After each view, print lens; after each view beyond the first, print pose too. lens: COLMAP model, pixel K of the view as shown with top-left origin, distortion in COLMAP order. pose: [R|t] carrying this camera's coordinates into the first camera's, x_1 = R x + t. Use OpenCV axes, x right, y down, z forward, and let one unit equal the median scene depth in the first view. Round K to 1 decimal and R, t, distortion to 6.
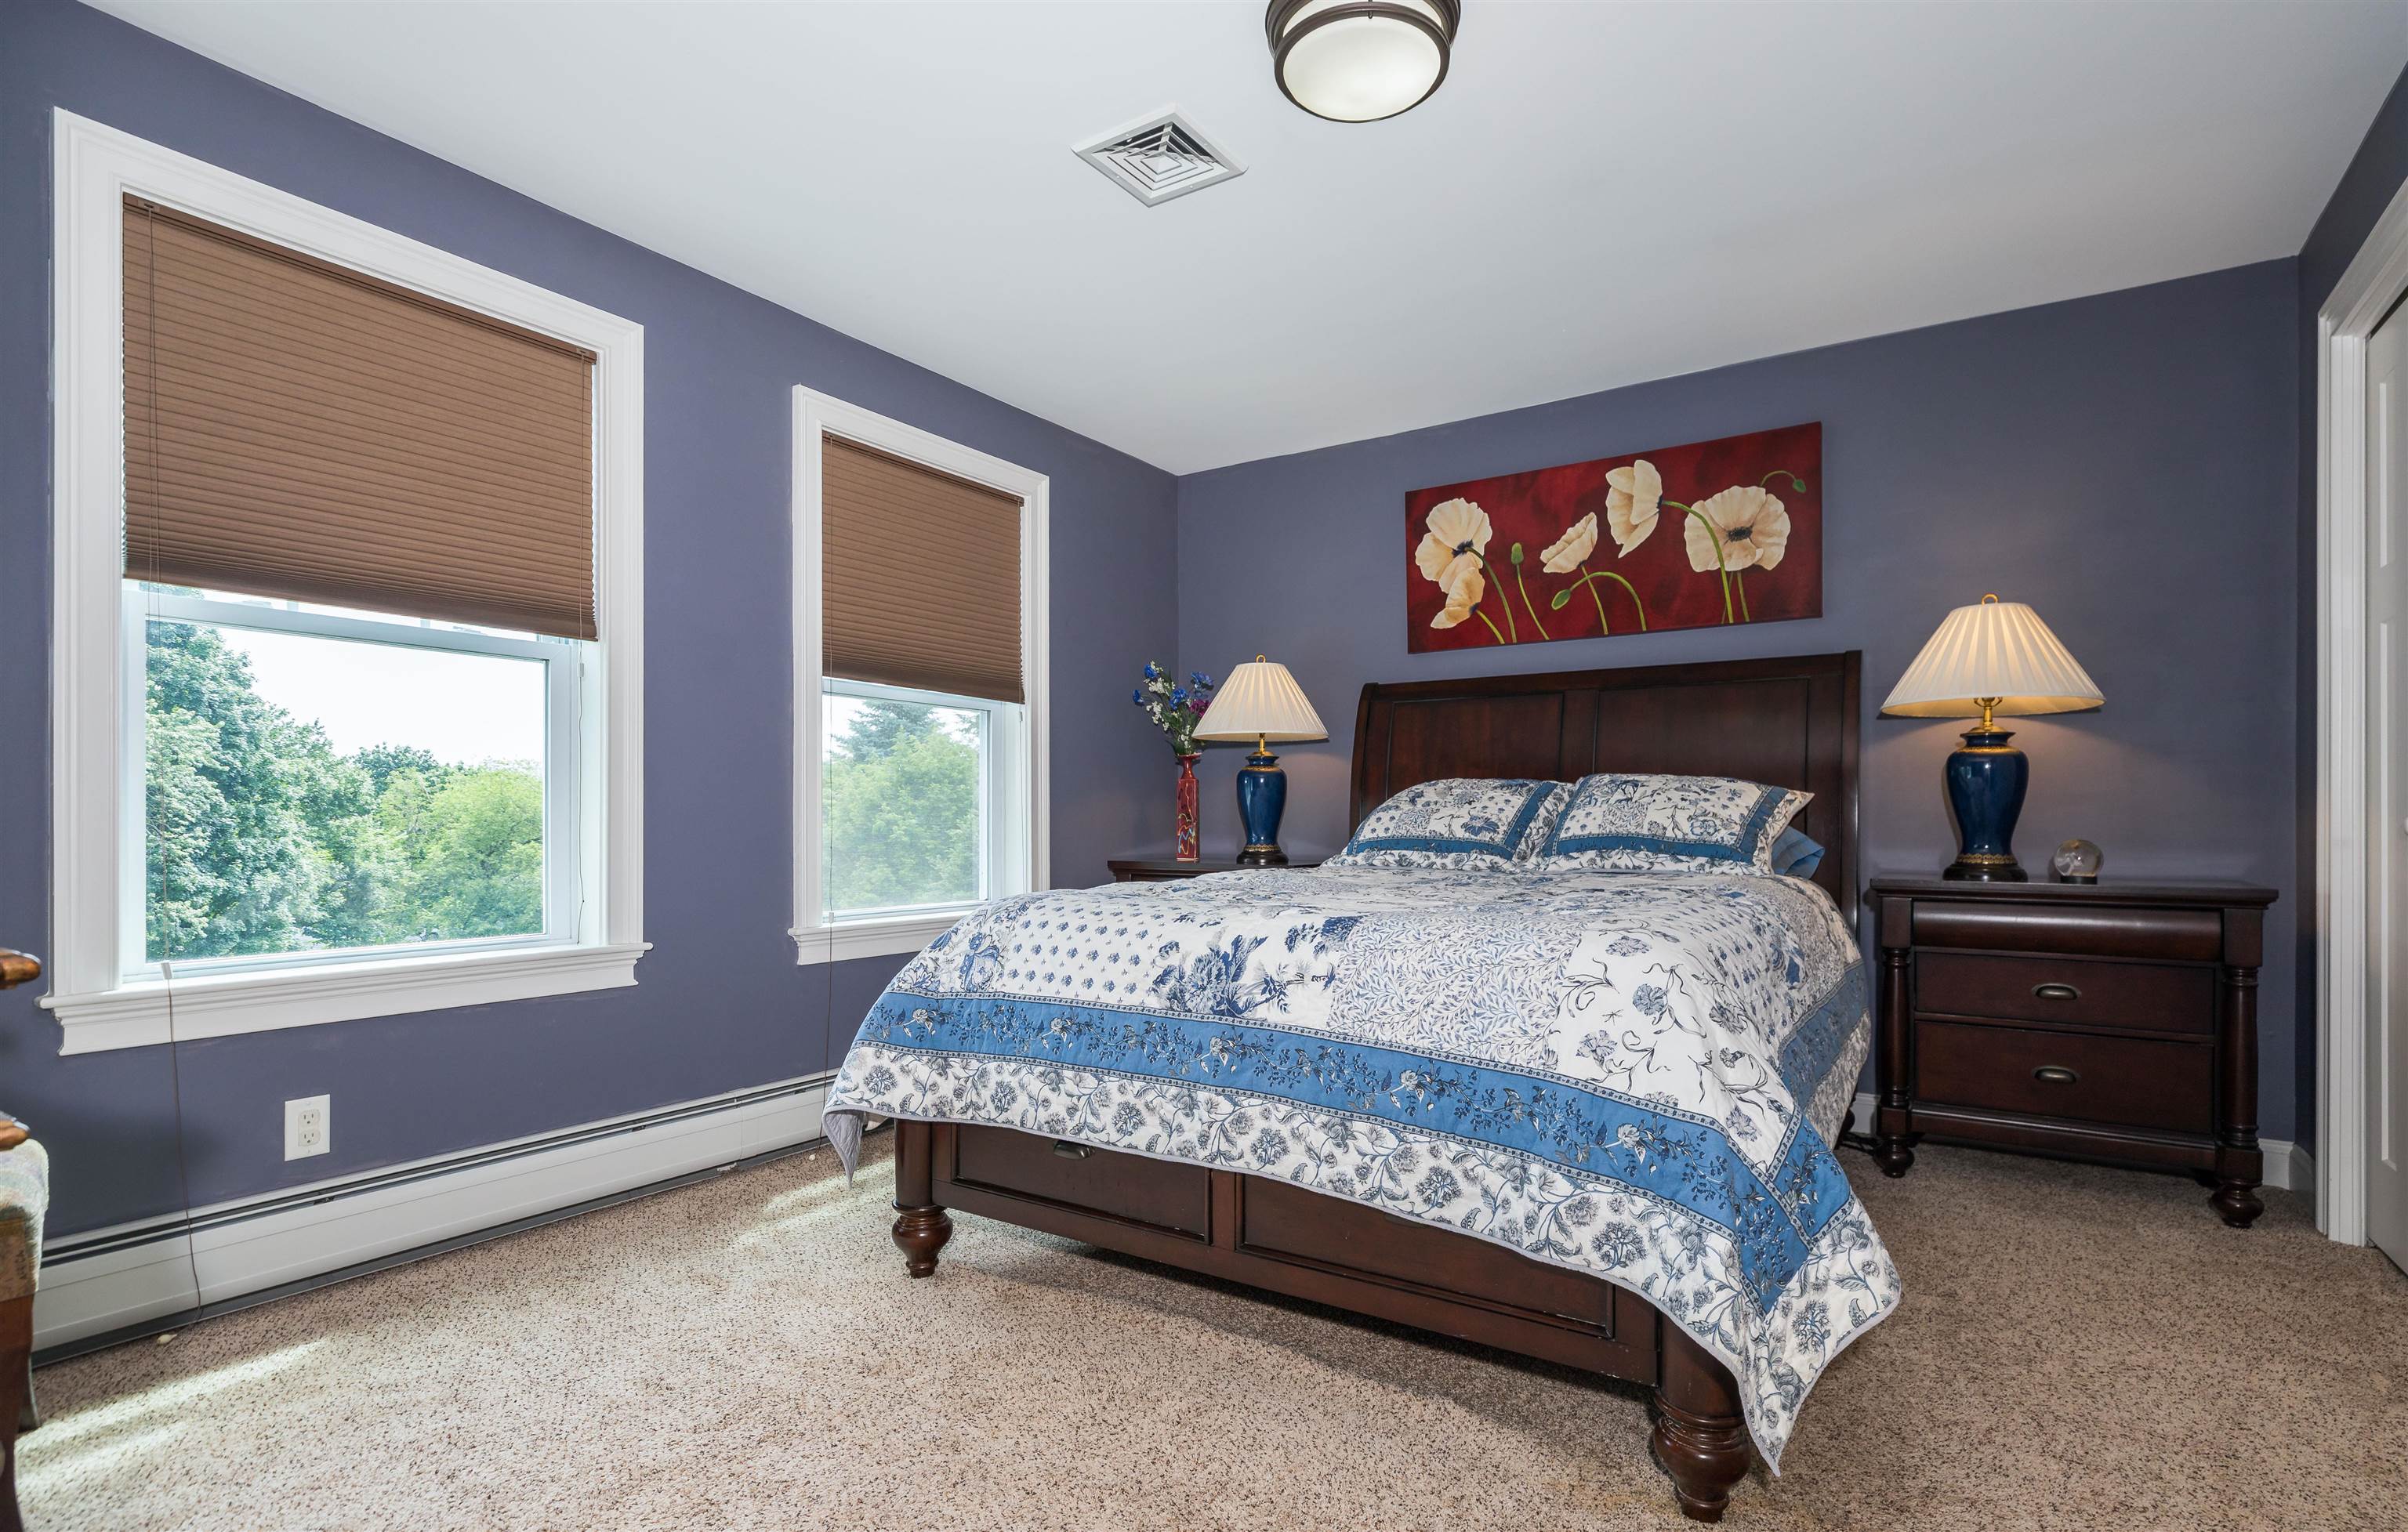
lens RADIAL K [[1182.0, 0, 1249.3], [0, 1182.0, 832.6], [0, 0, 1]] dist [-0.001265, -0.000280]
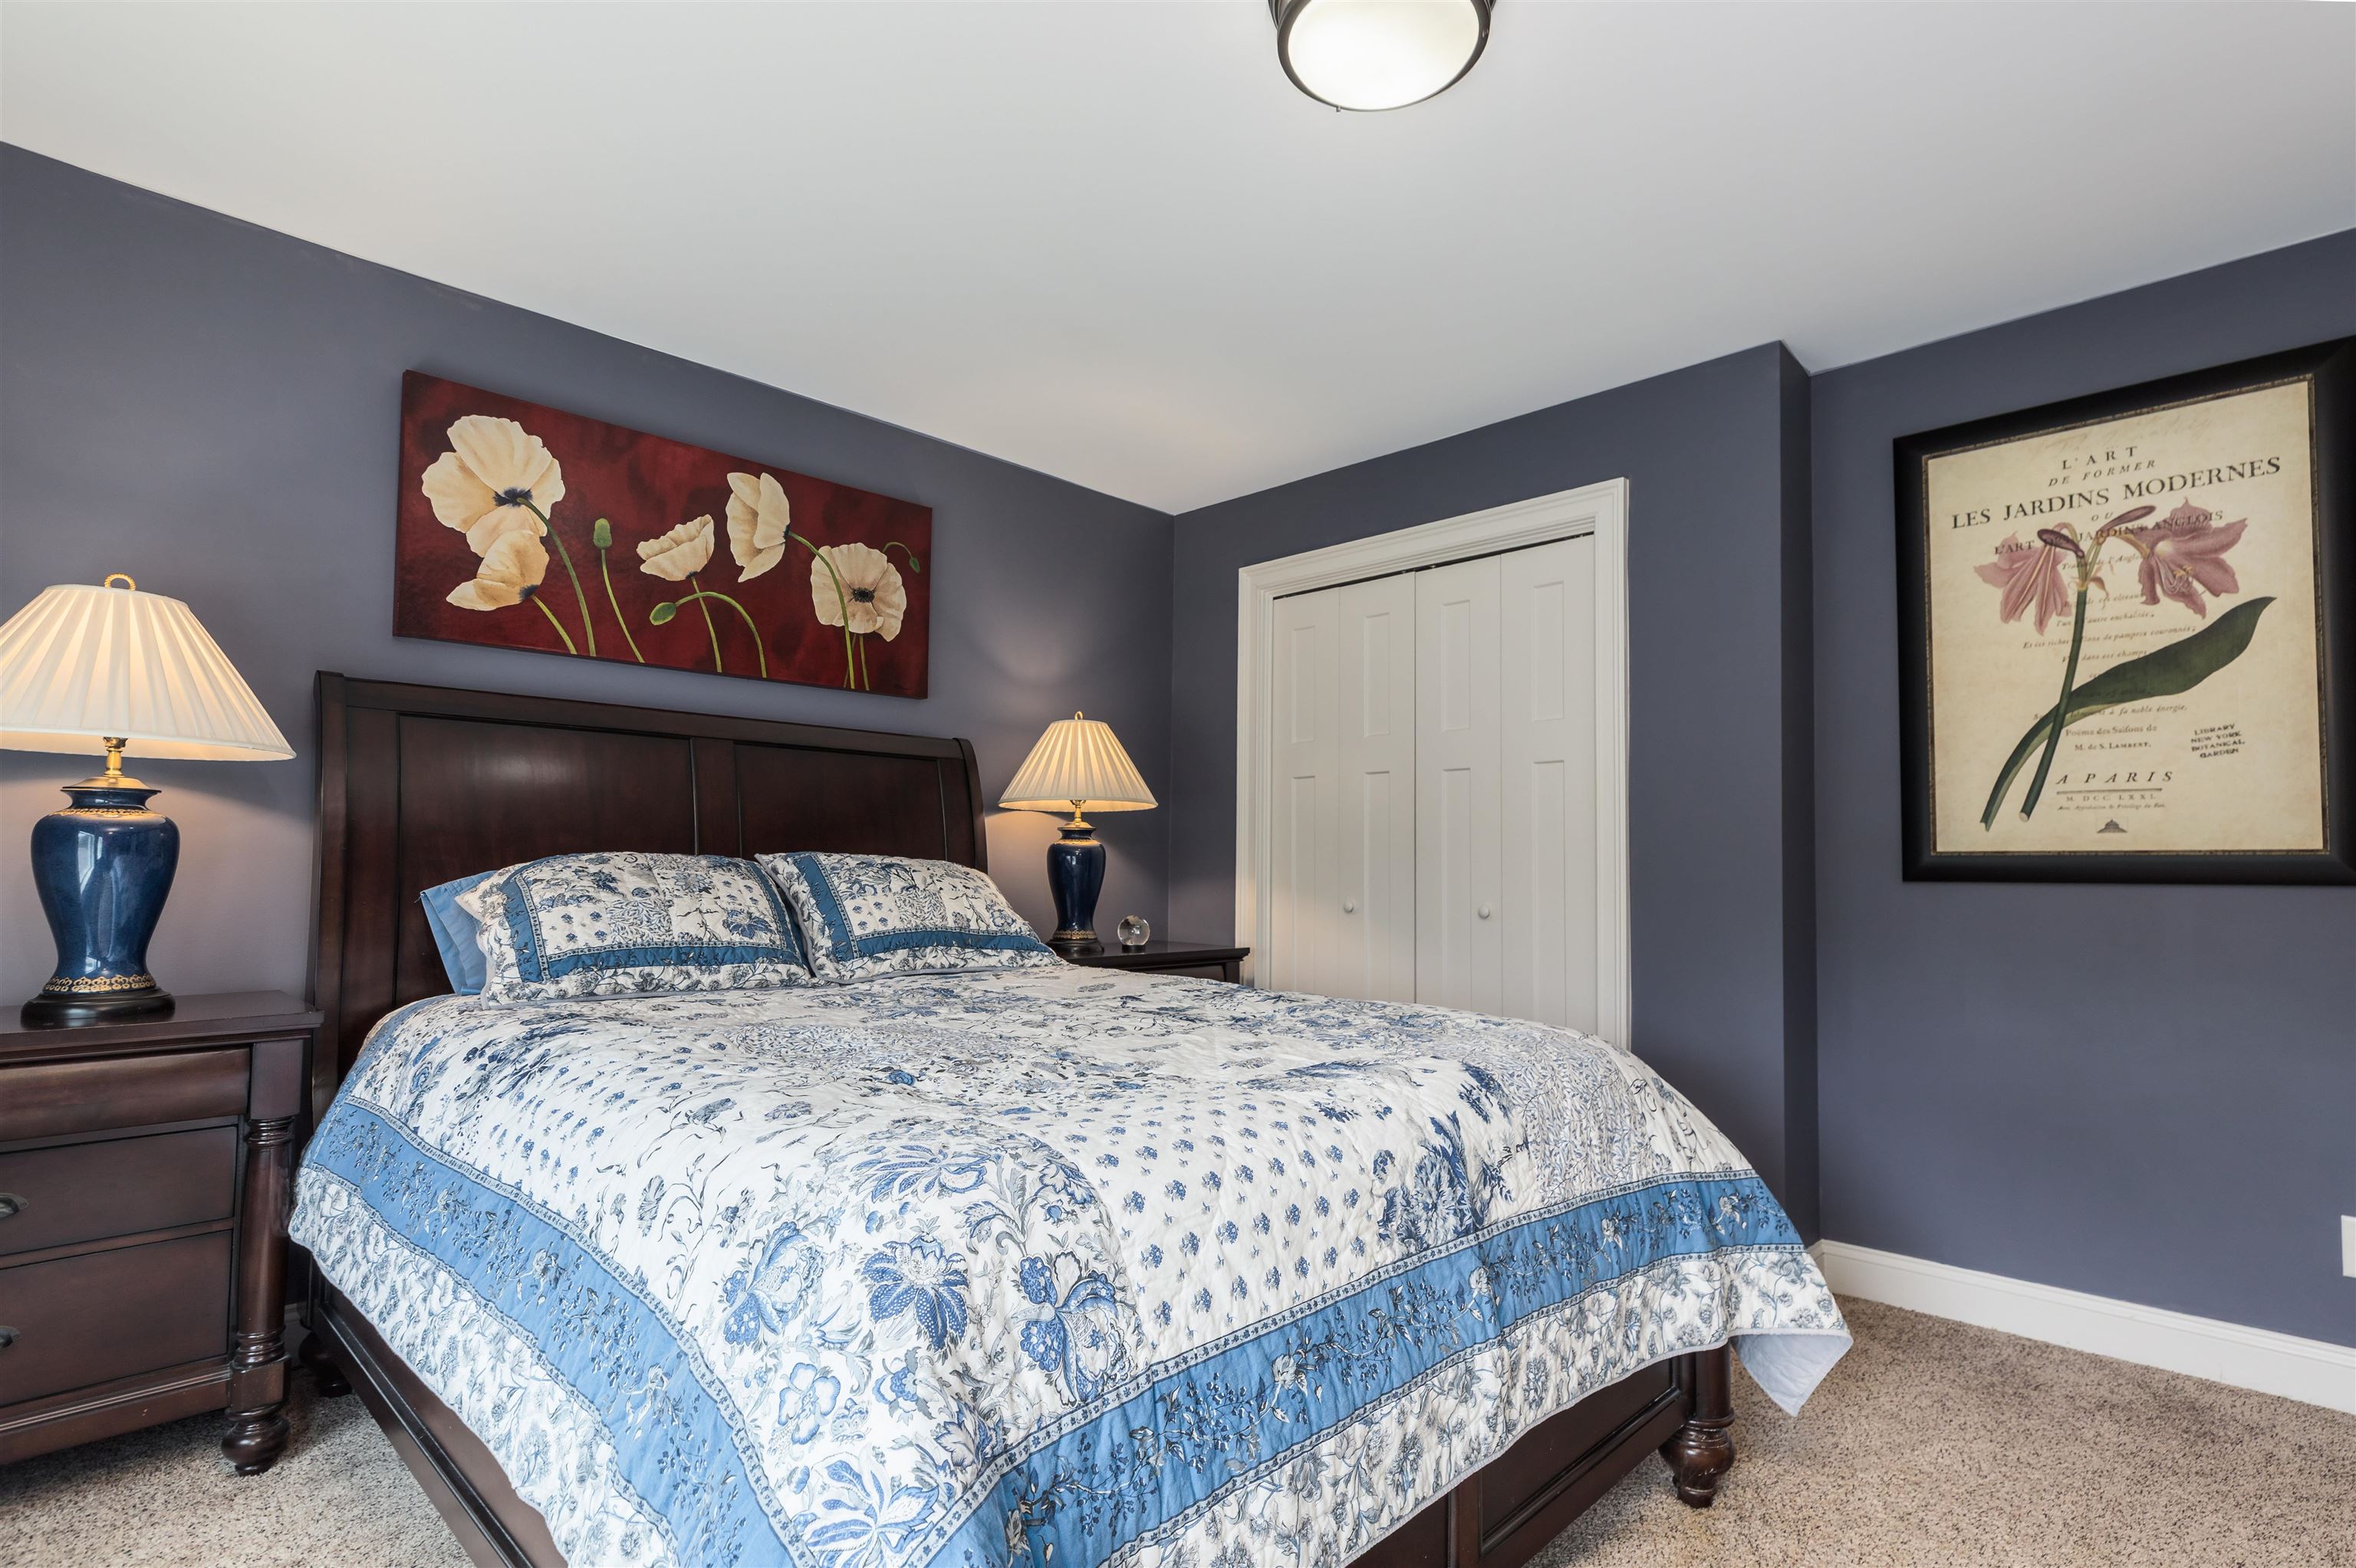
lens RADIAL K [[1150.2, 0, 1179.2], [0, 1150.2, 830.3], [0, 0, 1]] dist [0.018222, 0.000374]
pose [[0.210338, 0.033181, 0.977066, -0.413659], [0.001086, 0.999415, -0.034174, -0.036197], [-0.977628, 0.008249, 0.210179, 0.566104]]
